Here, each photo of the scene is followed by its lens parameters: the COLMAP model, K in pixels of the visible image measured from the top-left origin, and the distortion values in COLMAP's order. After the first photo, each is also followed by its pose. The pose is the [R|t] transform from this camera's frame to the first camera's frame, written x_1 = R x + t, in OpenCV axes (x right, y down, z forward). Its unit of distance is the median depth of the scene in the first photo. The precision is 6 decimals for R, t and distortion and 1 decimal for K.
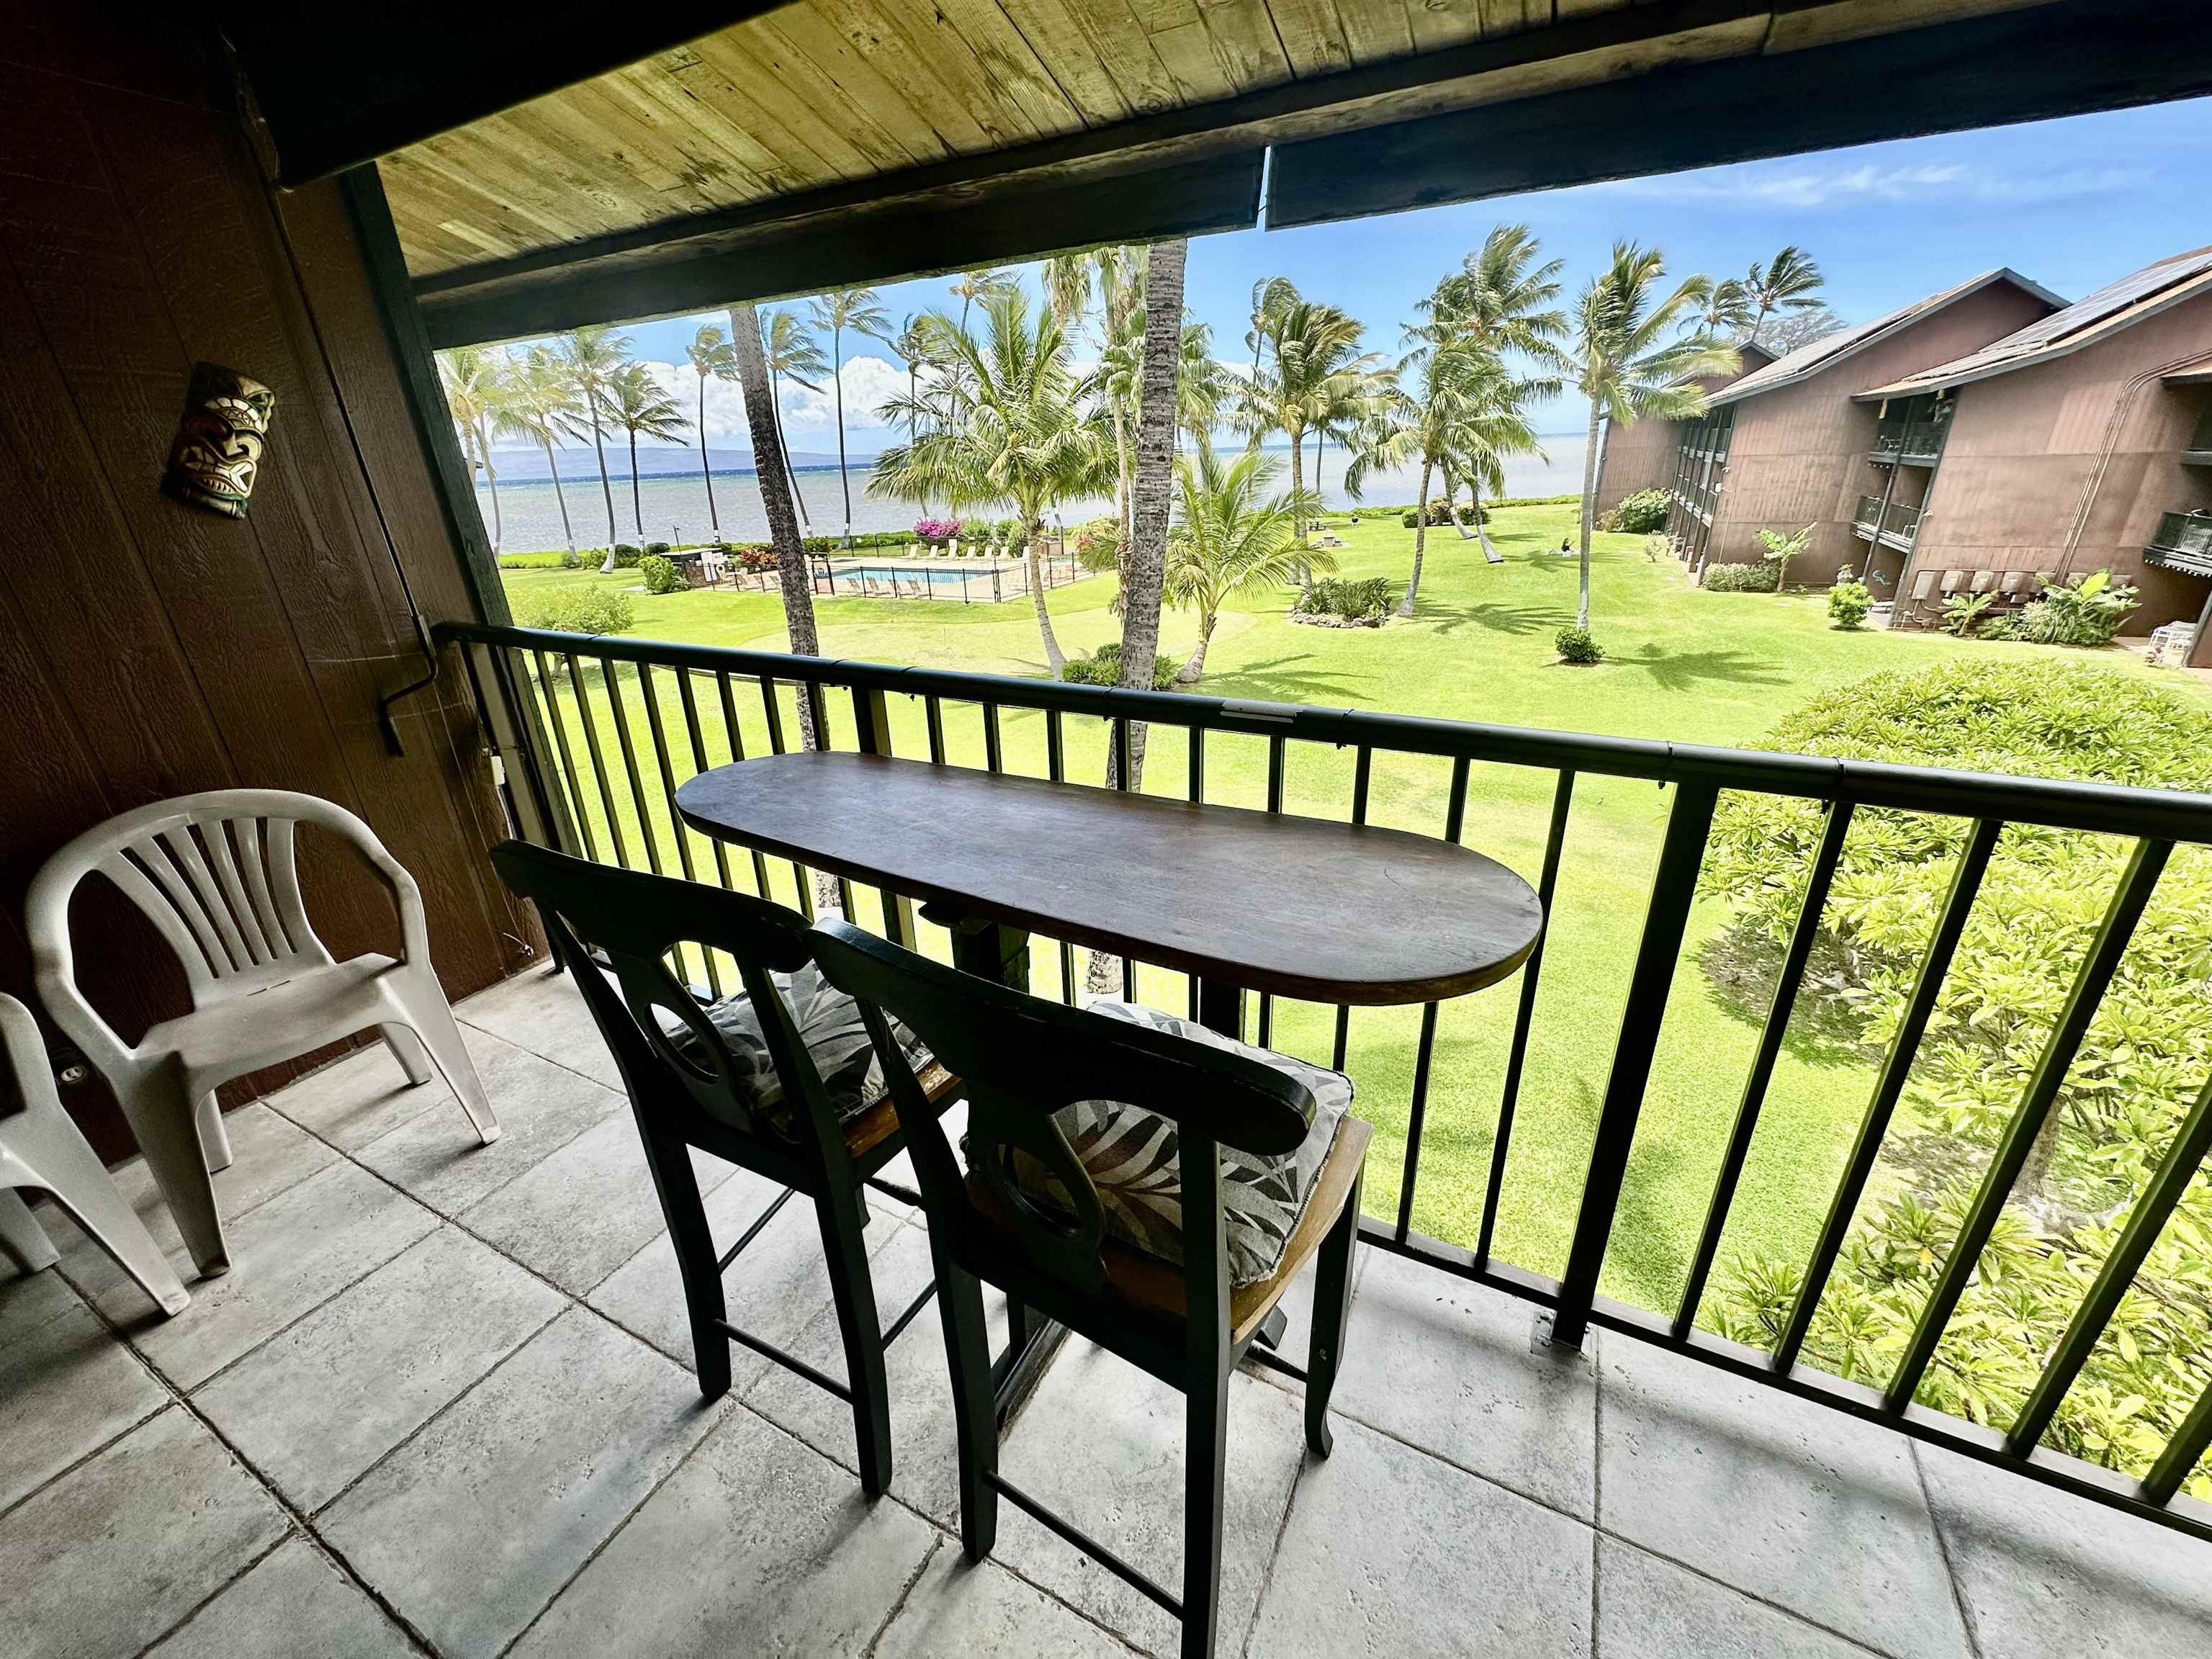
lens RADIAL K [[886.5, 0, 1106.2], [0, 886.5, 831.0], [0, 0, 1]] dist [-0.004525, 0.000948]
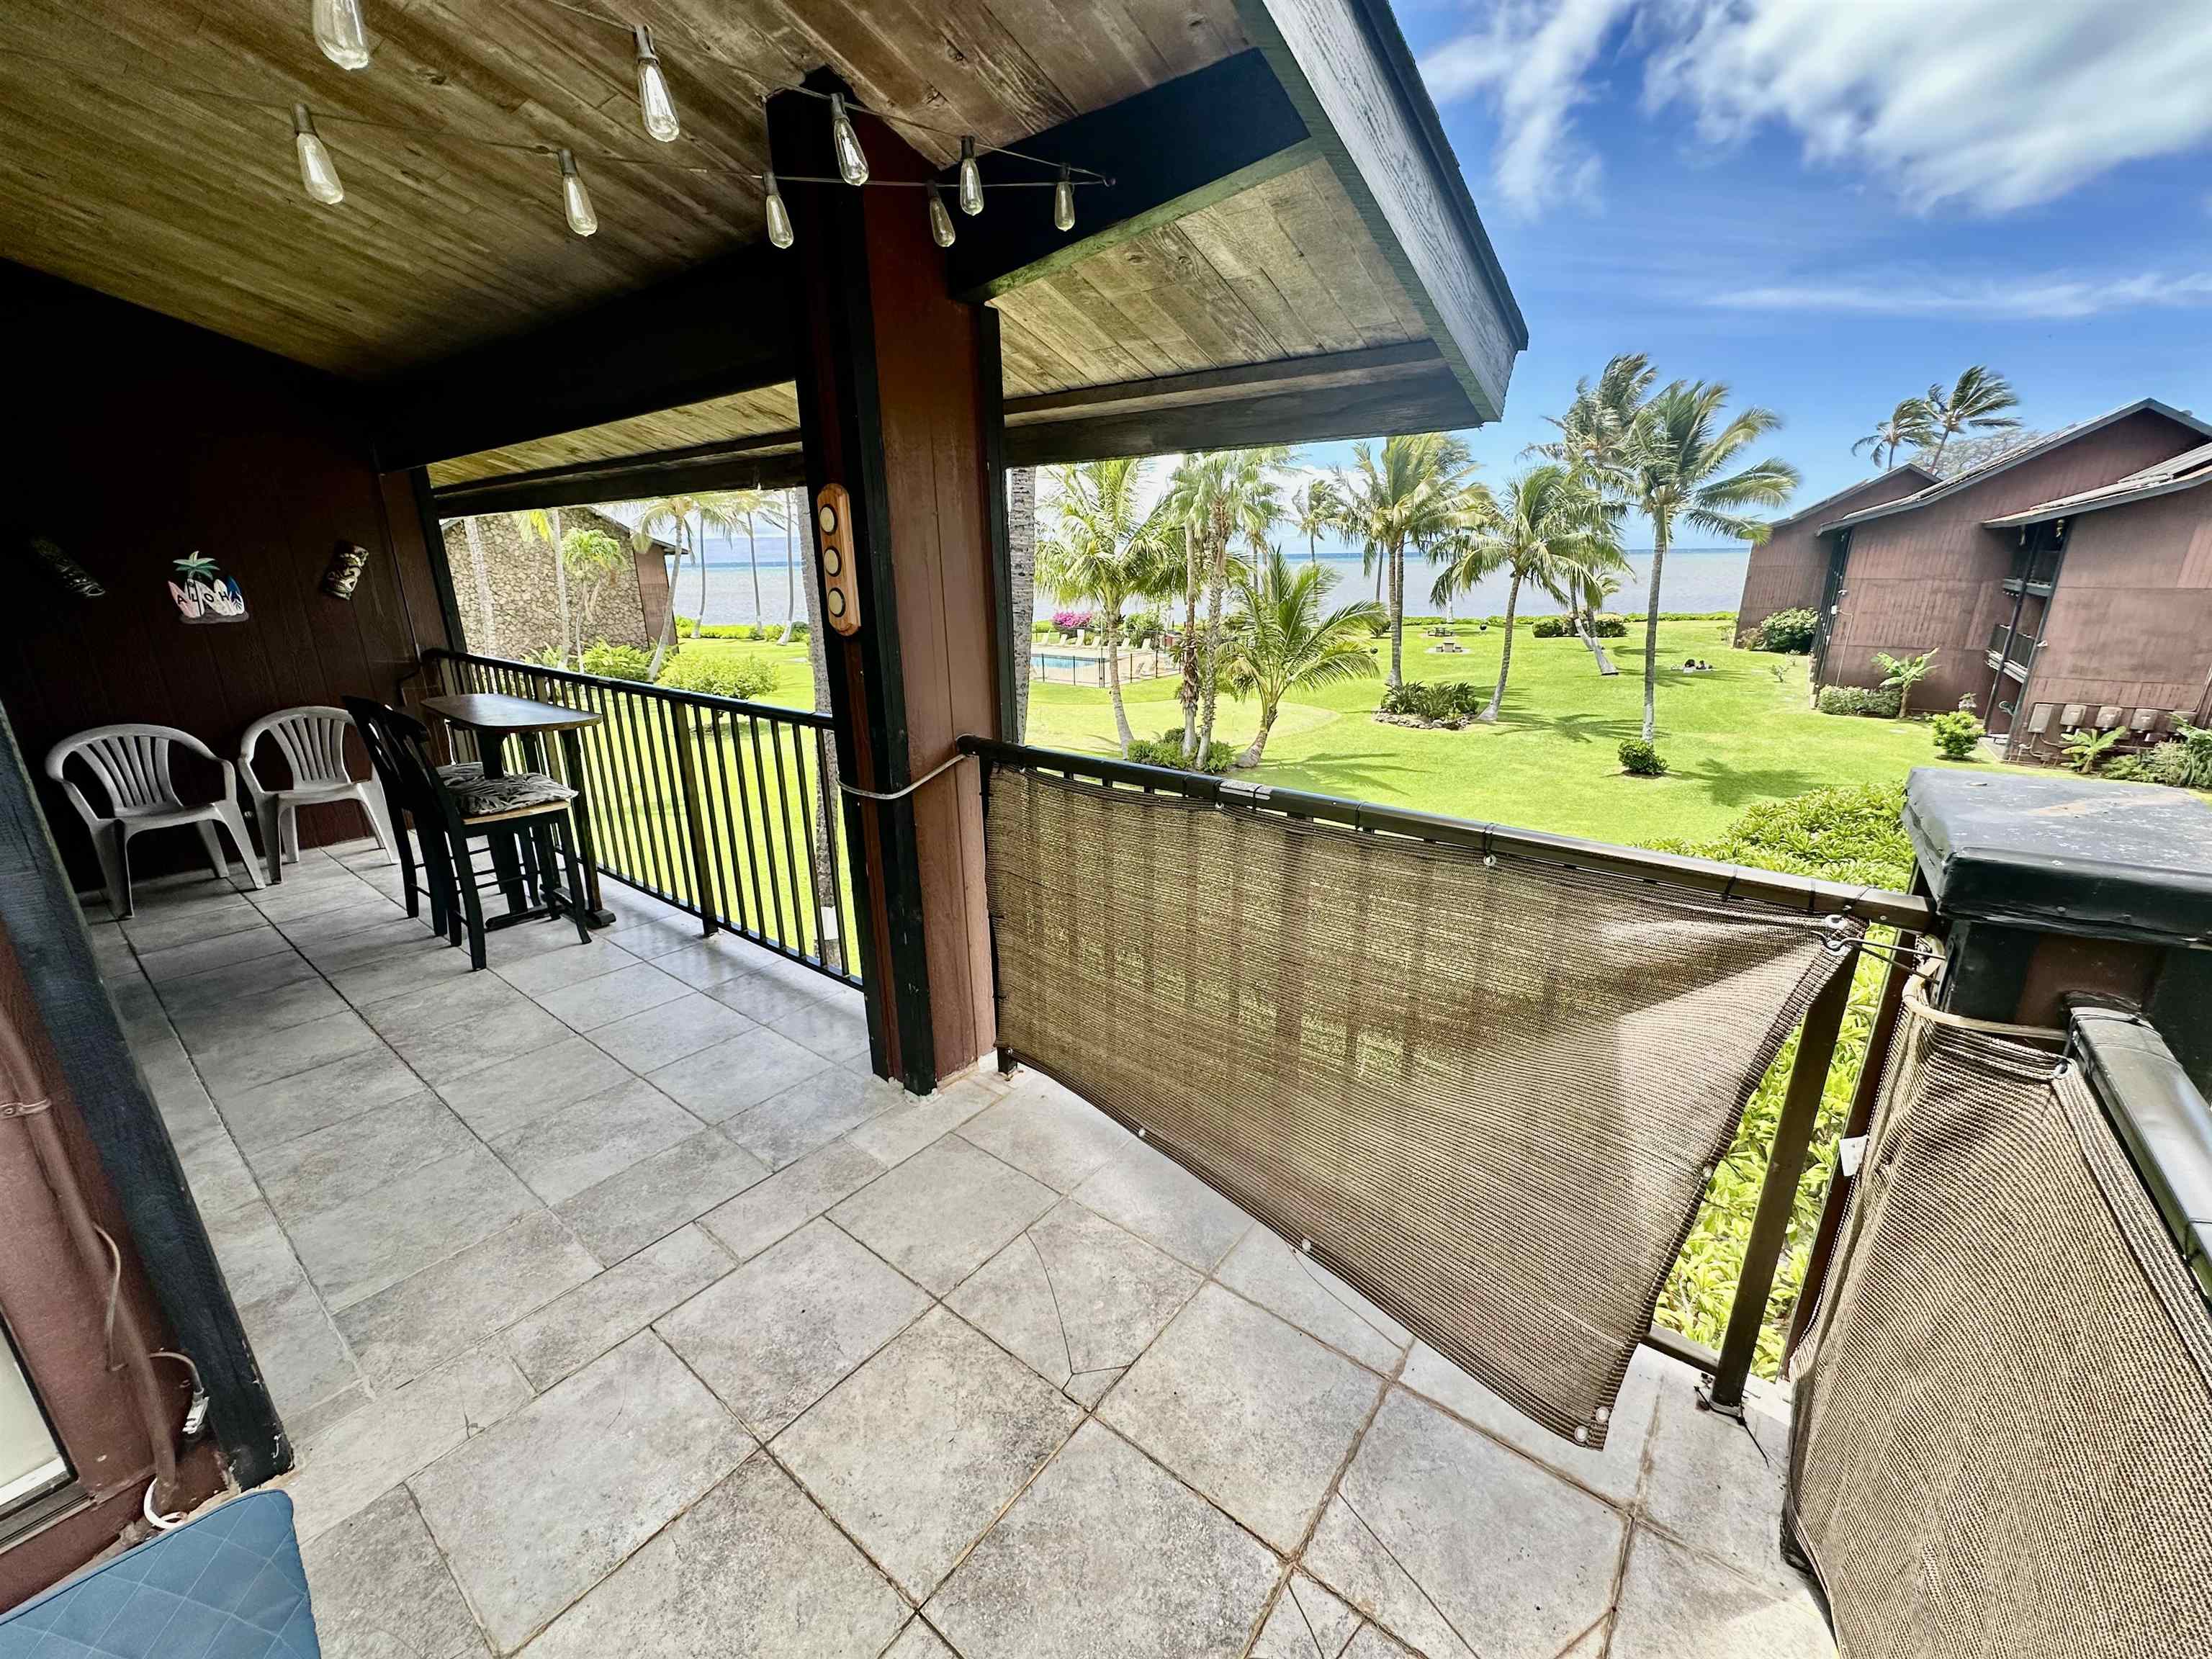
lens RADIAL K [[886.5, 0, 1104.3], [0, 886.5, 831.4], [0, 0, 1]] dist [-0.004525, 0.000948]
pose [[0.983648, 0.078303, -0.162187, 0.112997], [-0.093753, 0.991529, -0.089896, 0.022601], [0.153774, 0.103632, 0.982657, -0.075183]]
